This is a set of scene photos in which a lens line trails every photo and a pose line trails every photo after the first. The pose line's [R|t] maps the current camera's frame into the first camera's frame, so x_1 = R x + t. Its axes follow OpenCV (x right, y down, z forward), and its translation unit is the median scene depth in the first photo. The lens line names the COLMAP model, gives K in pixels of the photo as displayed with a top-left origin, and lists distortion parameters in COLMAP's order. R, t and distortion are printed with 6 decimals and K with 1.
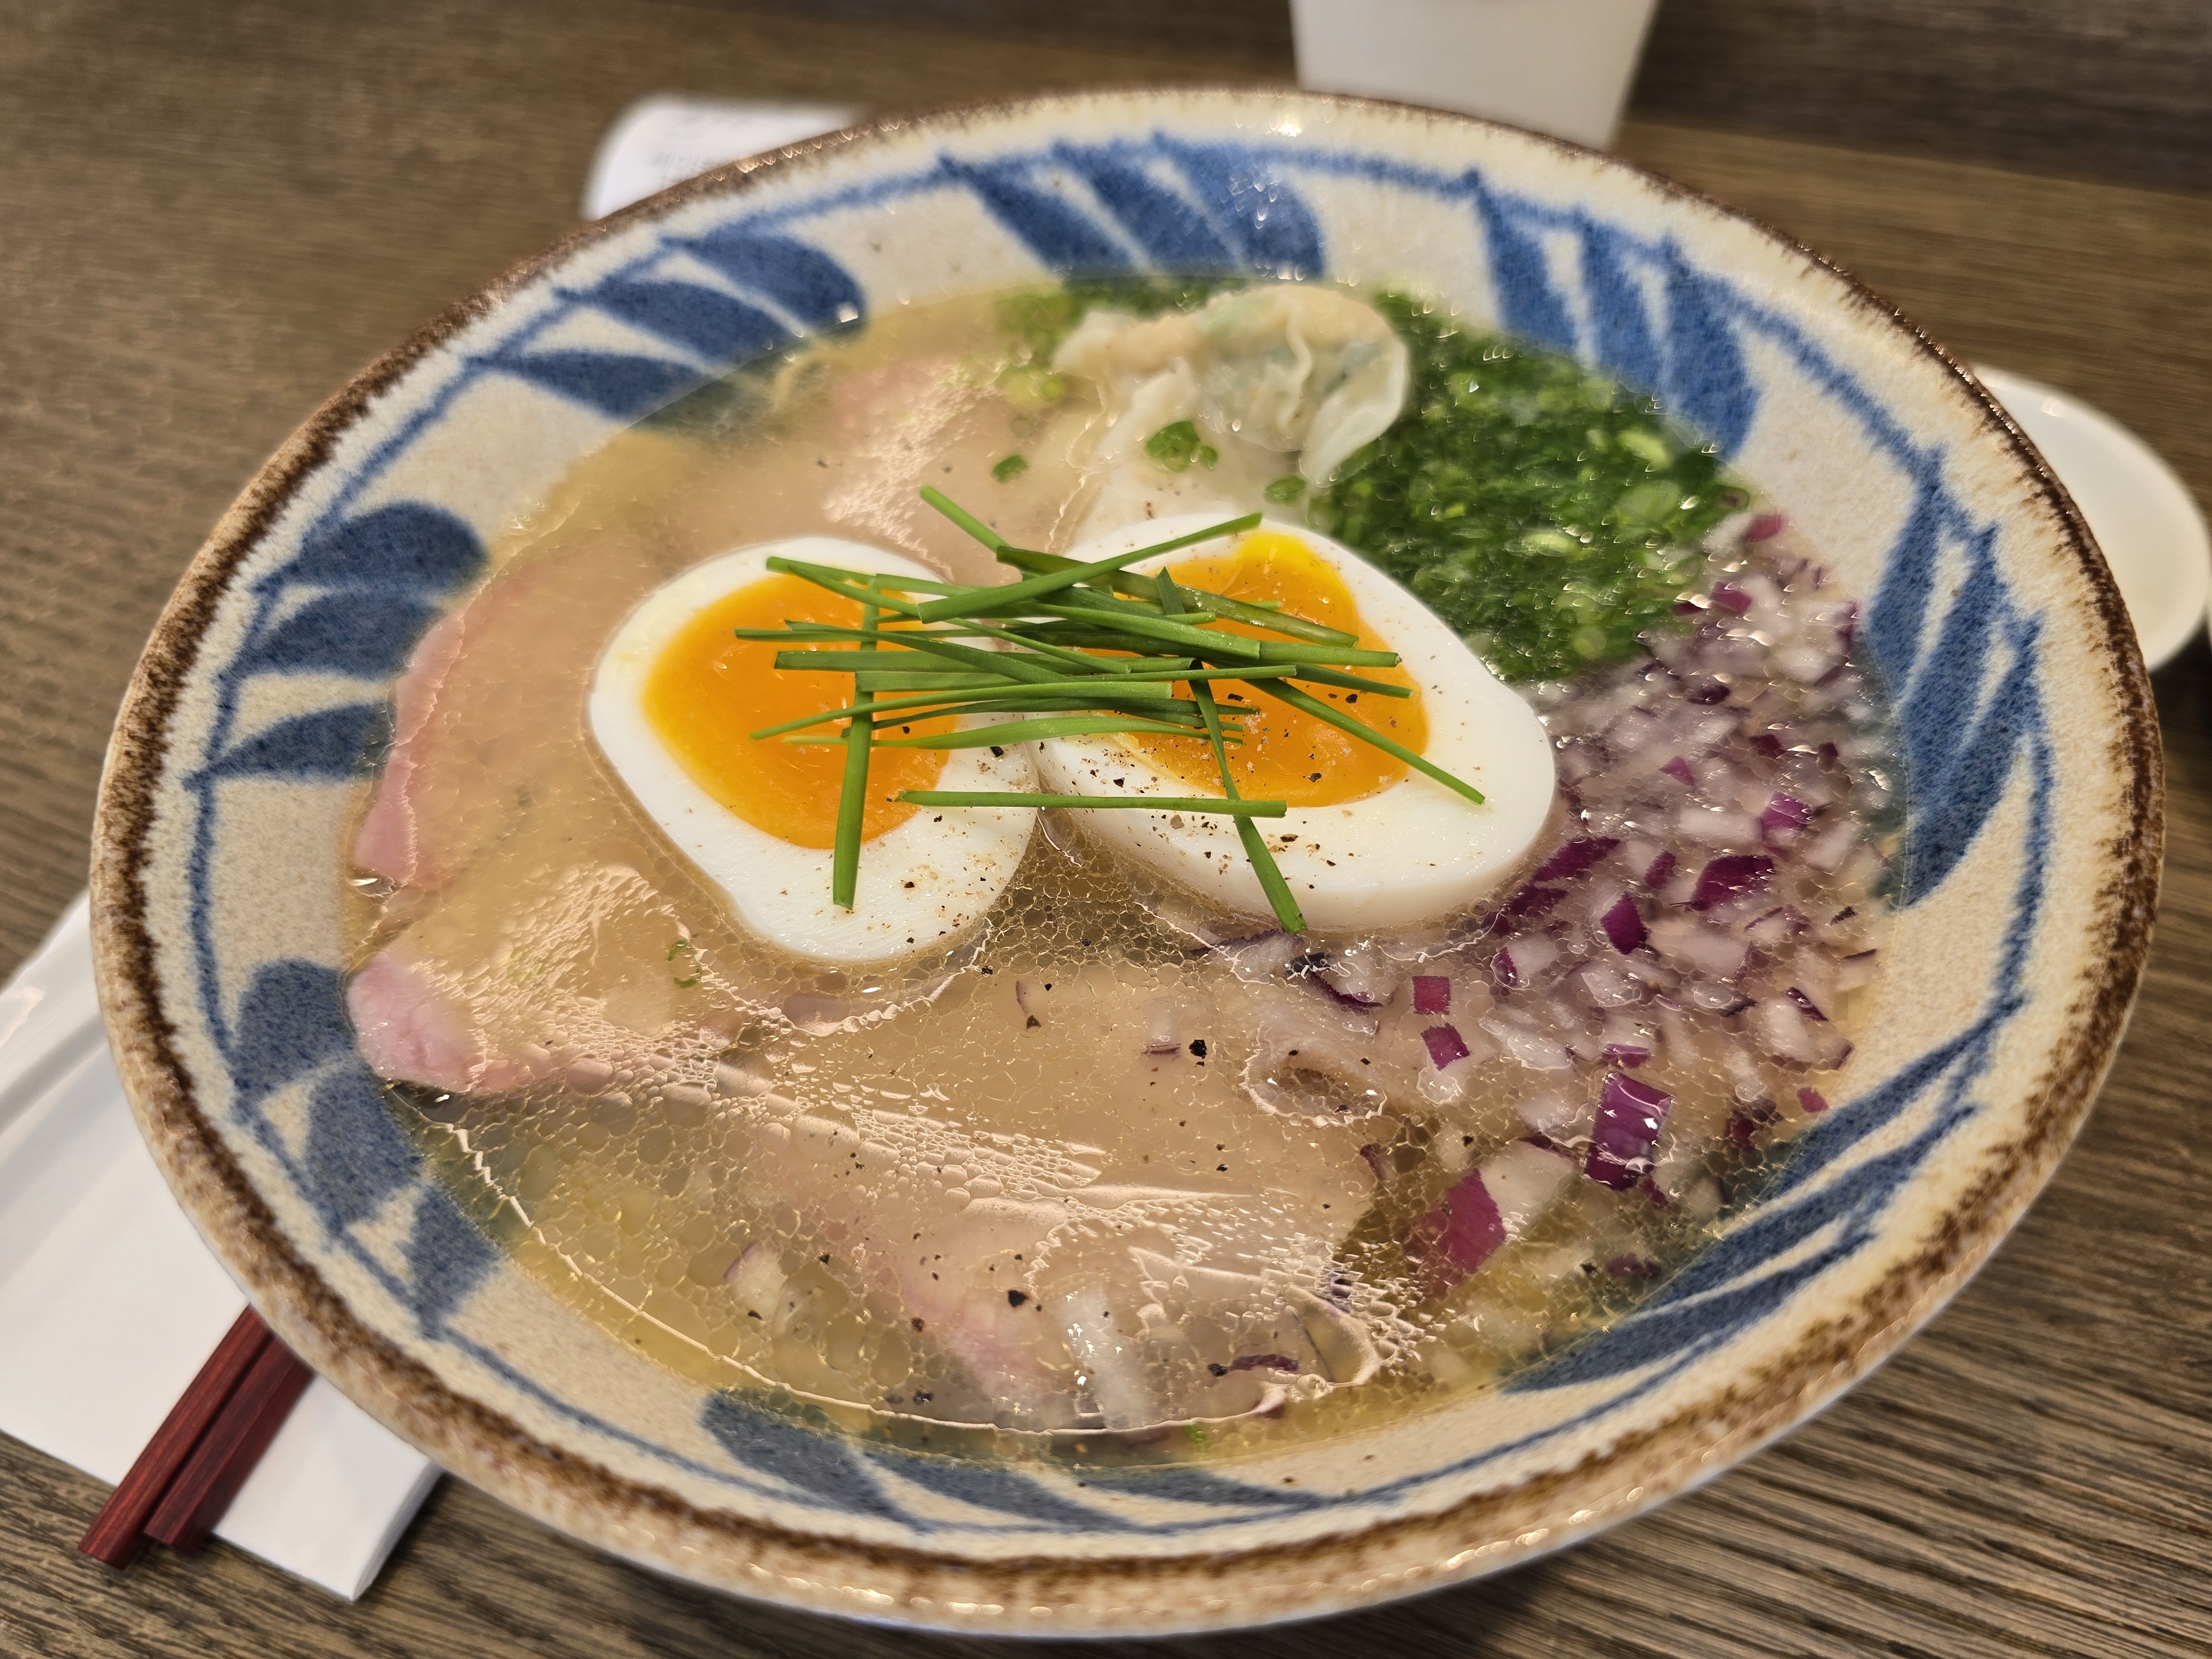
lens RADIAL K [[1490.1, 0, 1085.8], [0, 1490.1, 841.8], [0, 0, 1]] dist [-0.038918, 0.003258]
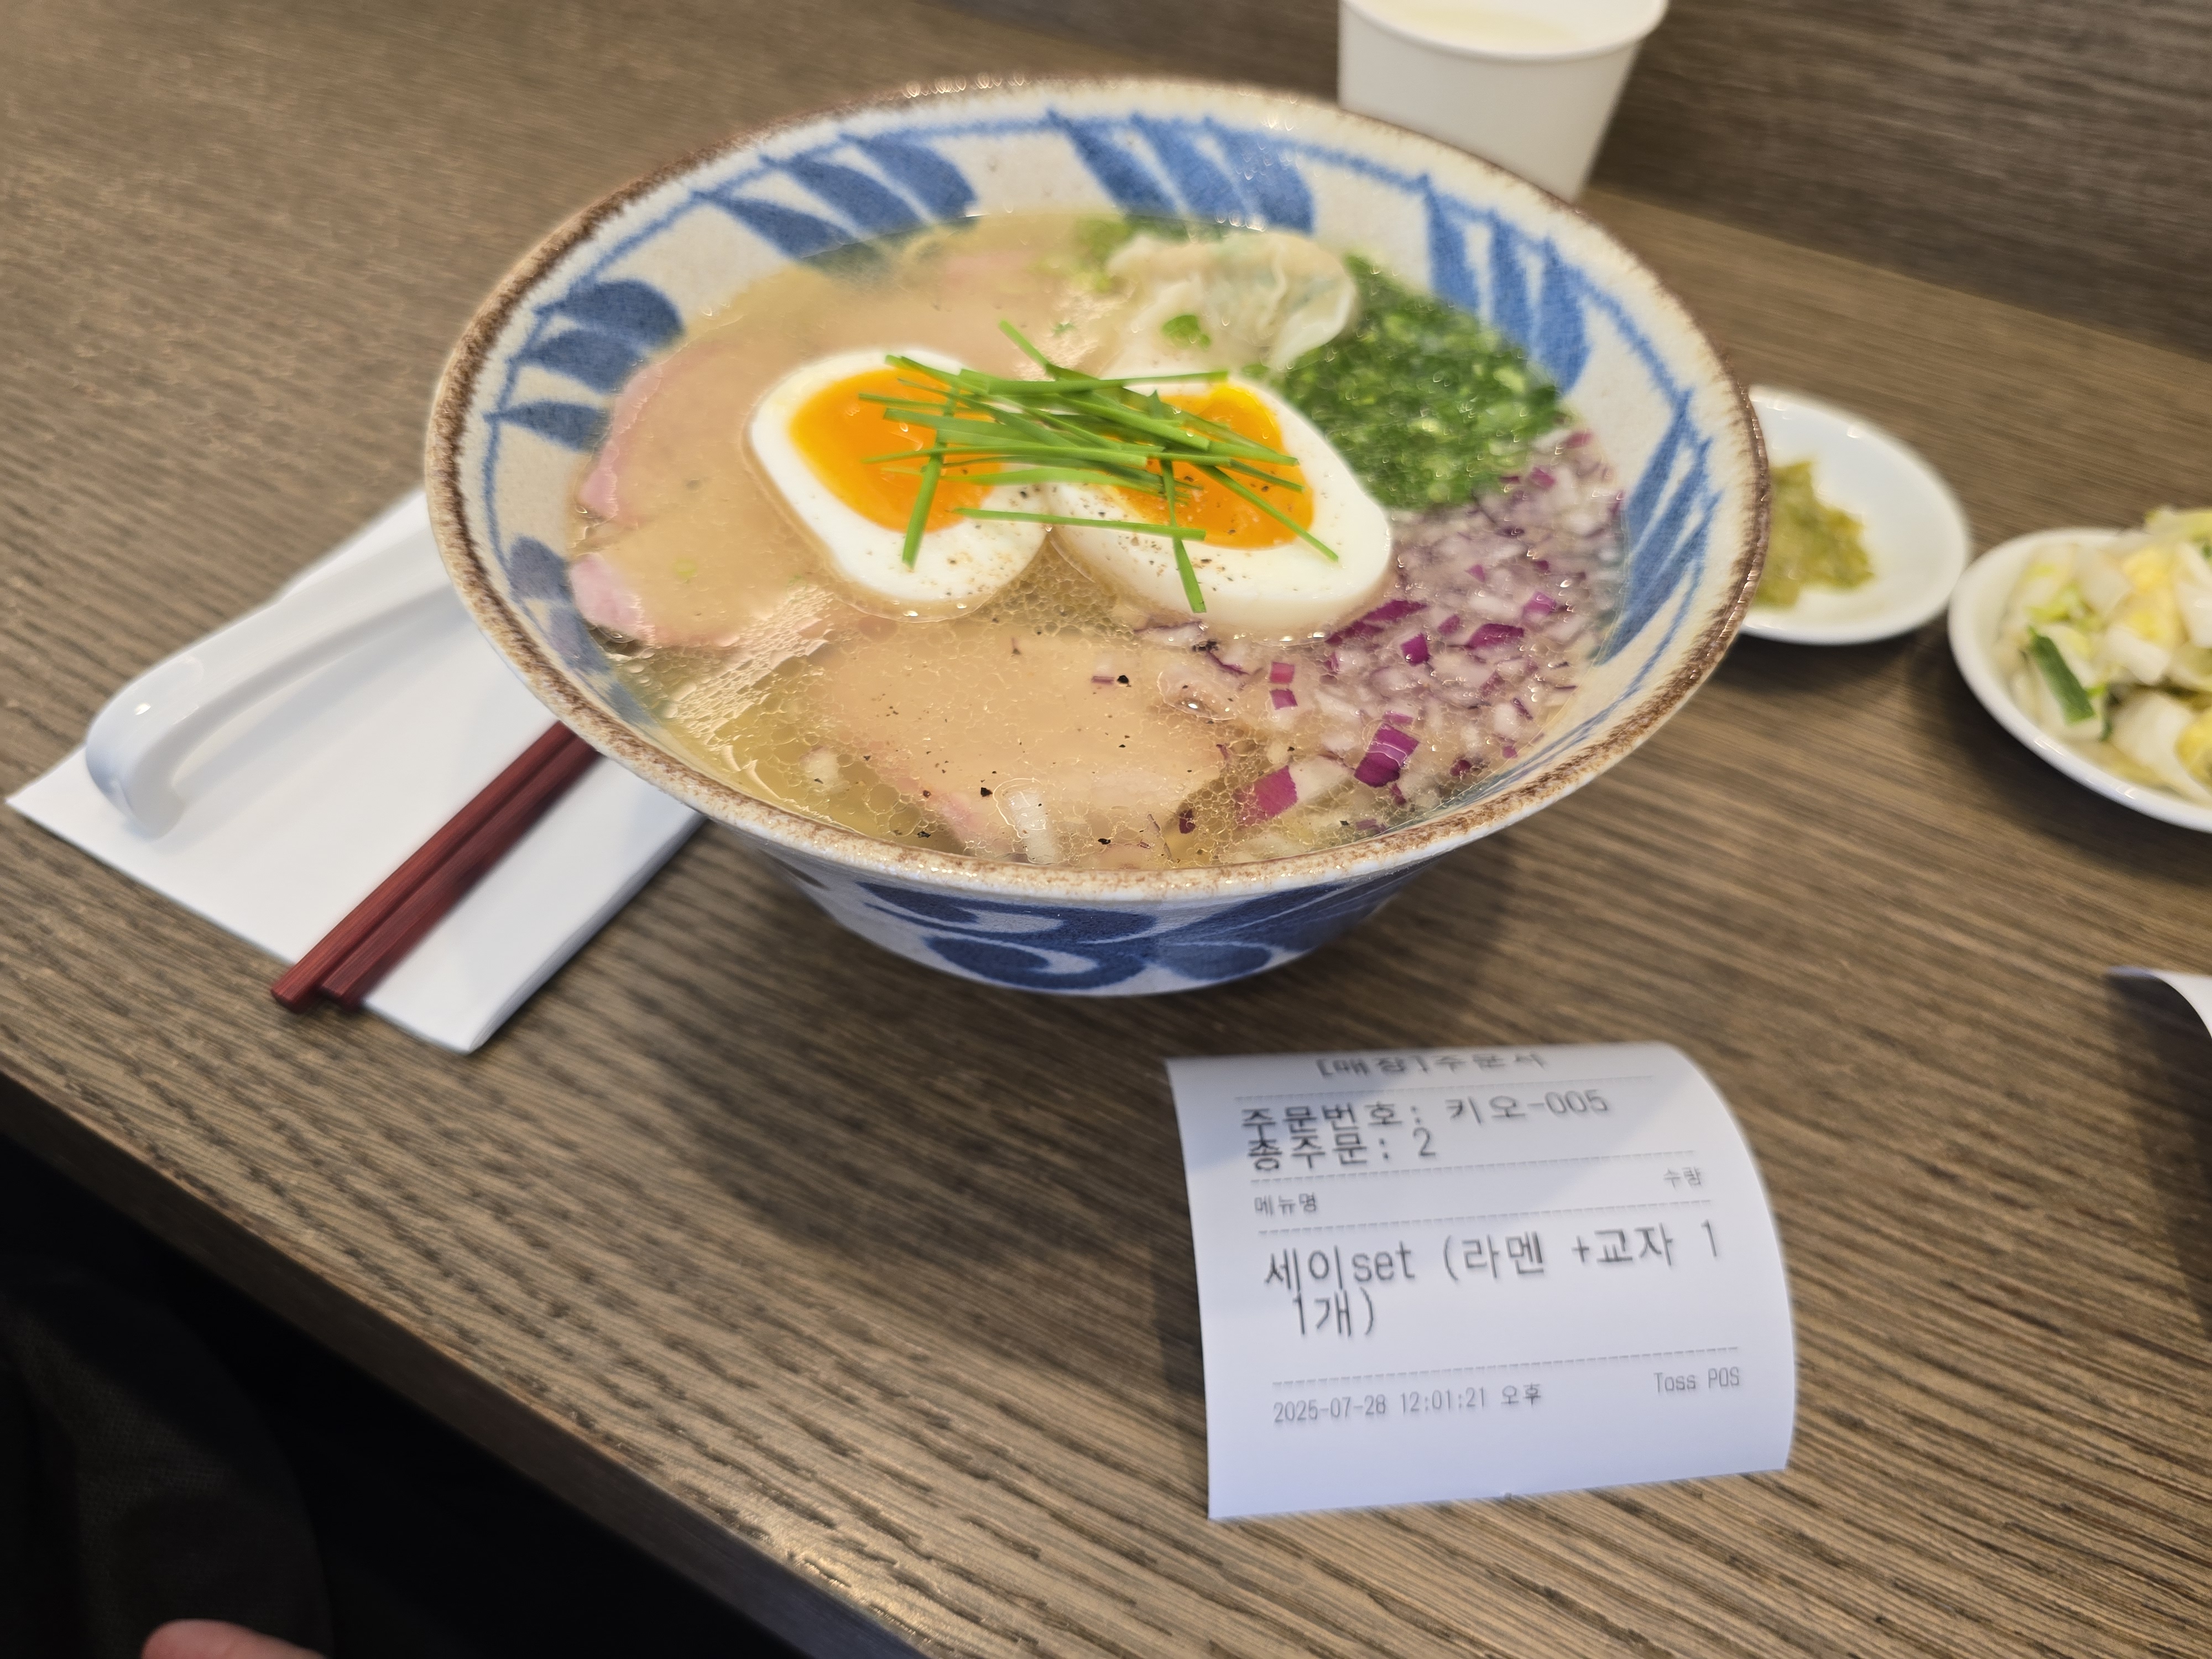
lens RADIAL K [[1454.8, 0, 1106.0], [0, 1454.8, 829.5], [0, 0, 1]] dist [-0.027384, 0.003391]
pose [[0.988430, 0.151578, 0.005406, 0.056905], [-0.151403, 0.988167, -0.024571, 0.262476], [-0.009067, 0.023468, 0.999683, -0.386956]]
